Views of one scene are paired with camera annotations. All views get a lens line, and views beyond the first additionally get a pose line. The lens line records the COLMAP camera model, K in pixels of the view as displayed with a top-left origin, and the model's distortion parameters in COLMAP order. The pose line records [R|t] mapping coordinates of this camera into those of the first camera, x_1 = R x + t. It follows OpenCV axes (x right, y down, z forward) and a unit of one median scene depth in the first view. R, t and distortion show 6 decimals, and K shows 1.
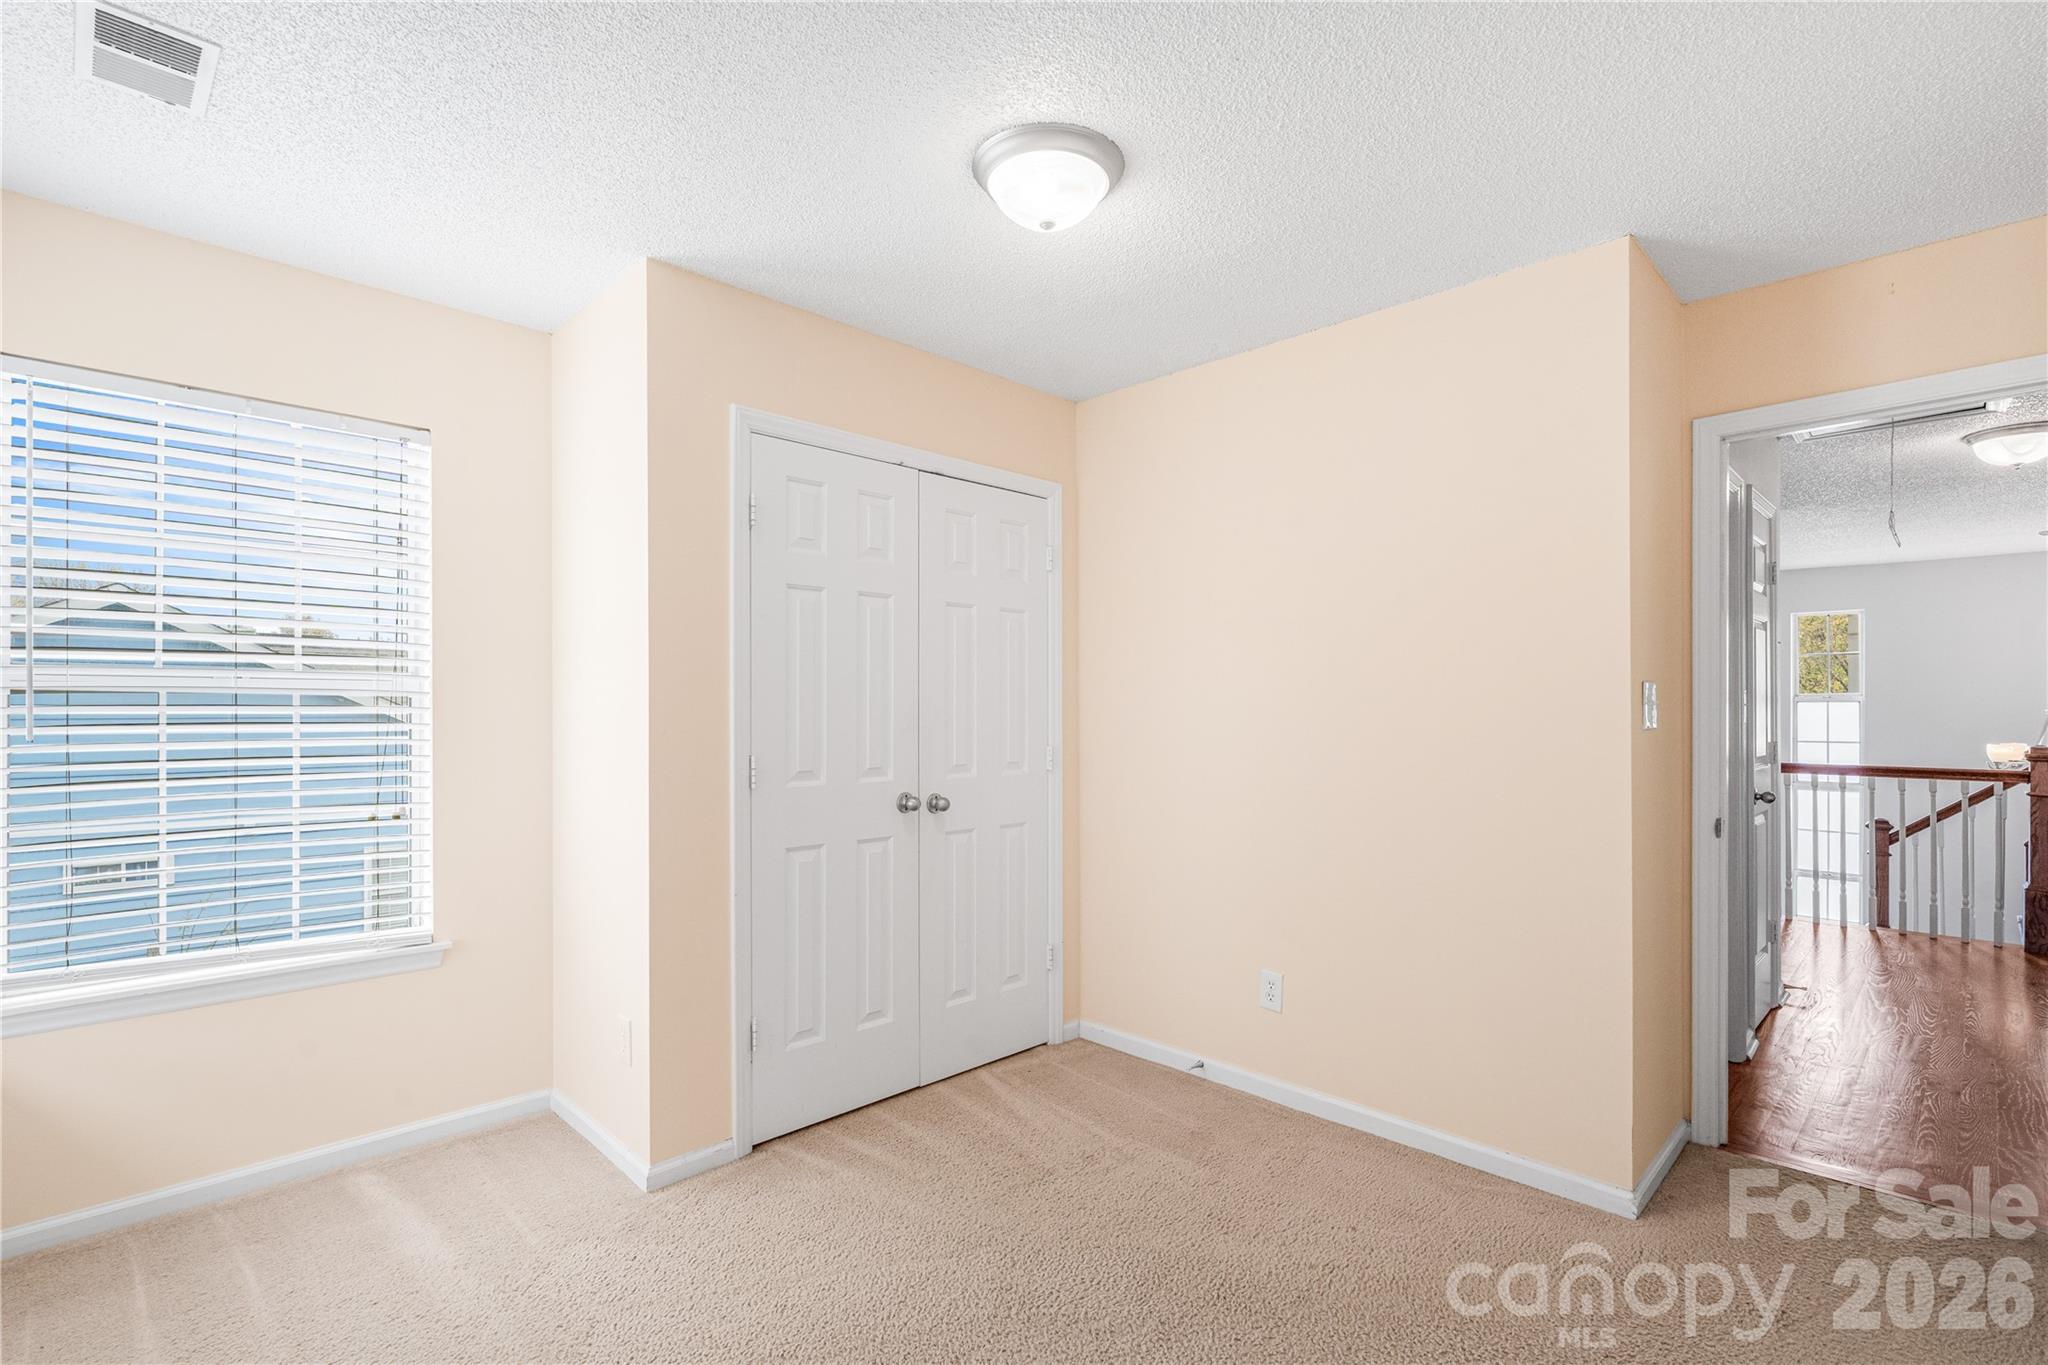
lens RADIAL K [[933.6, 0, 1026.7], [0, 933.6, 692.1], [0, 0, 1]] dist [-0.008715, 0.002044]
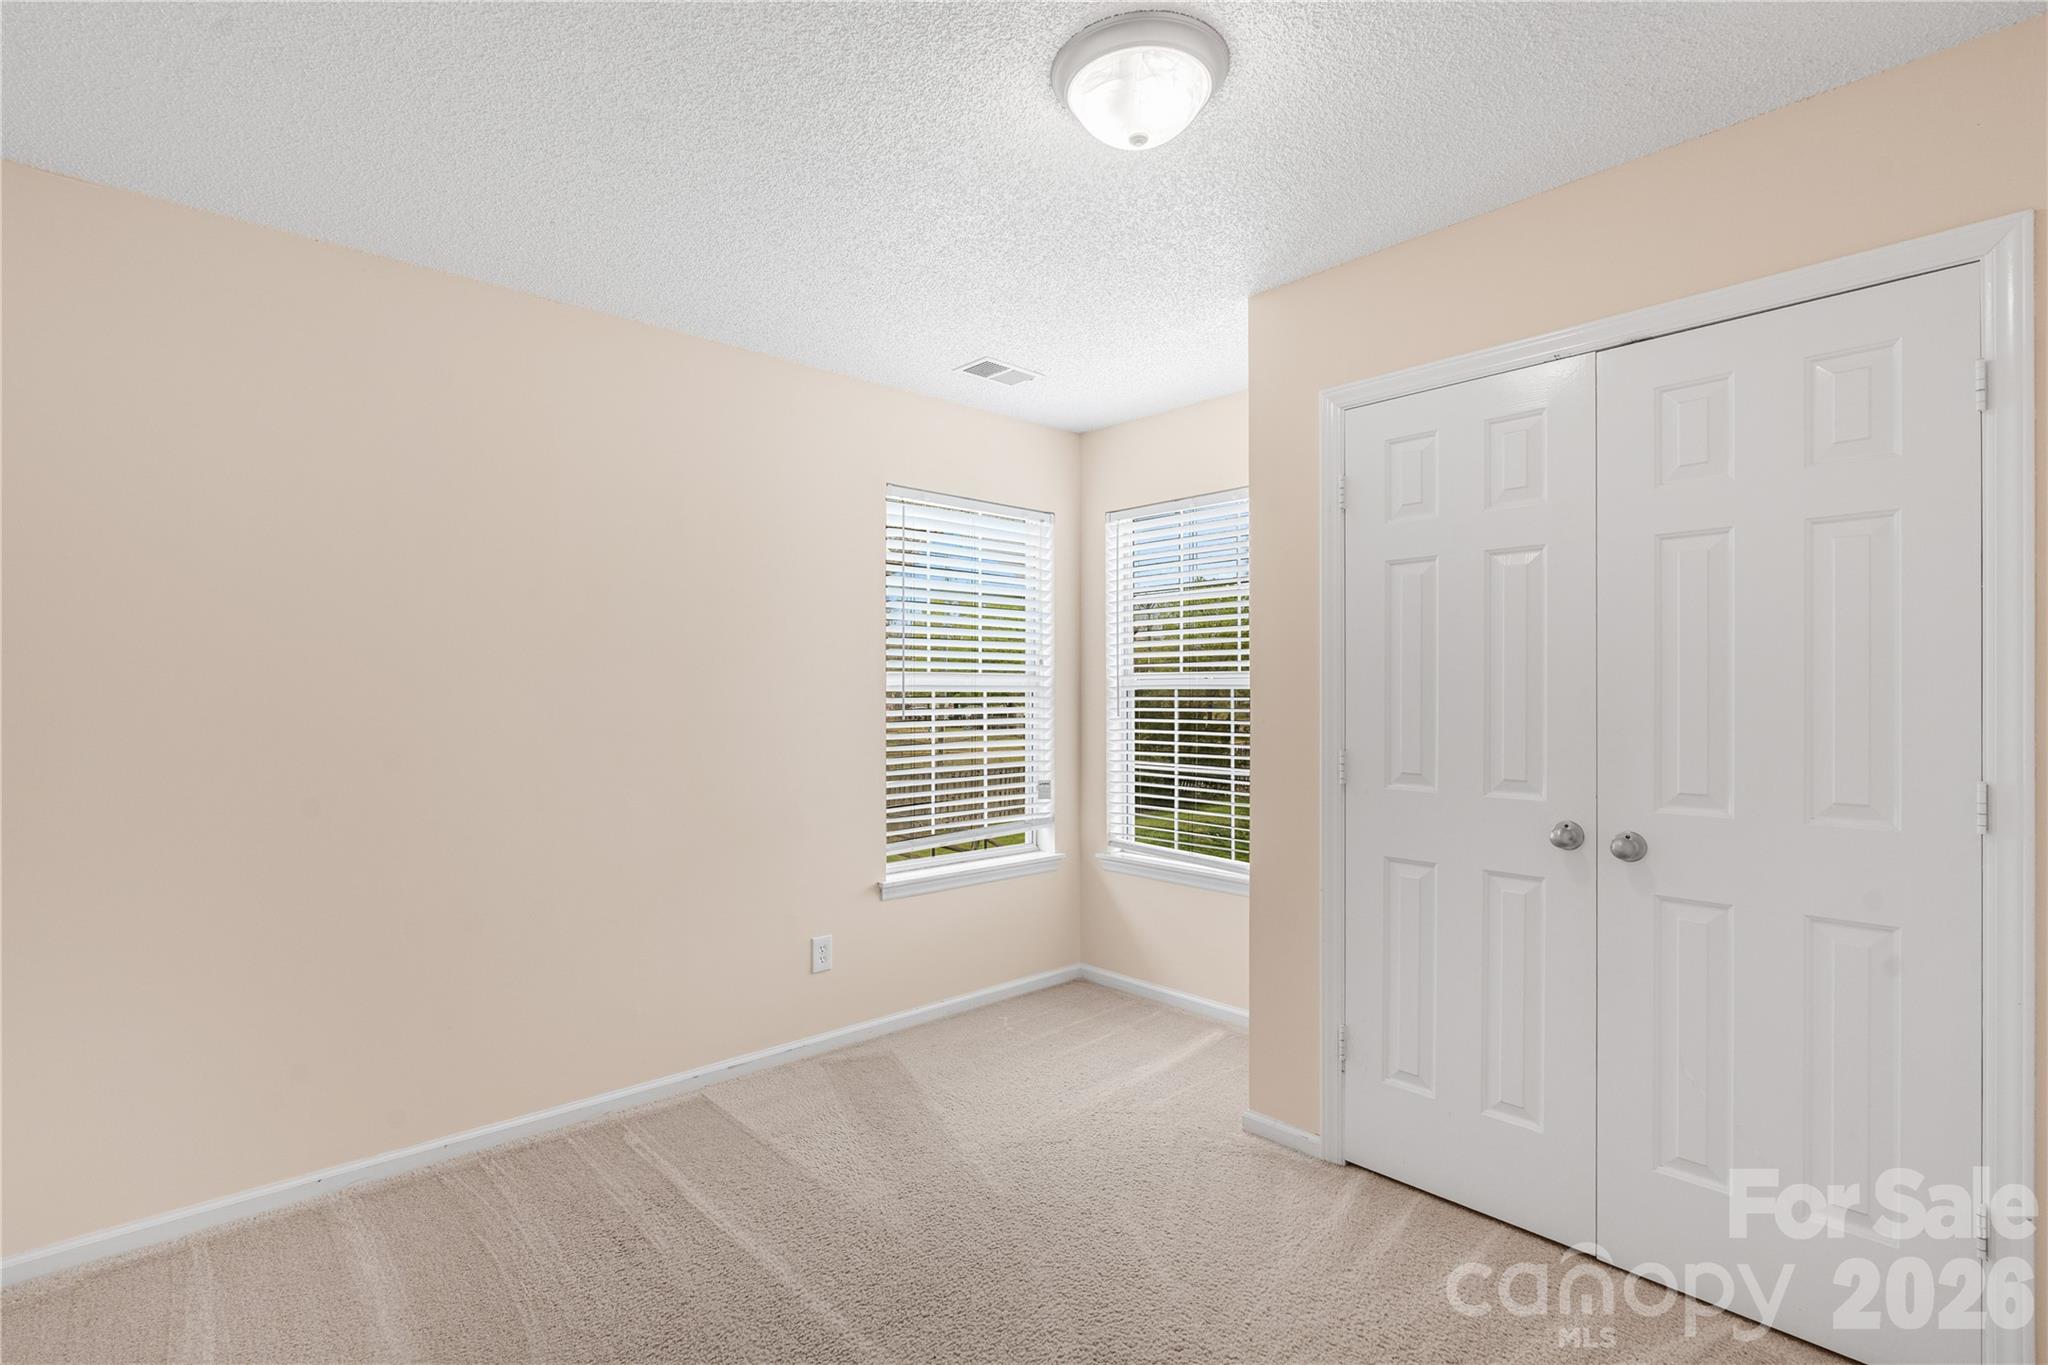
lens RADIAL K [[933.6, 0, 1026.1], [0, 933.6, 693.2], [0, 0, 1]] dist [-0.008715, 0.002044]
pose [[-0.019421, -0.008791, -0.999773, 0.668821], [-0.001083, 0.999961, -0.008772, 0.020626], [0.999811, 0.000913, -0.019430, 0.698879]]
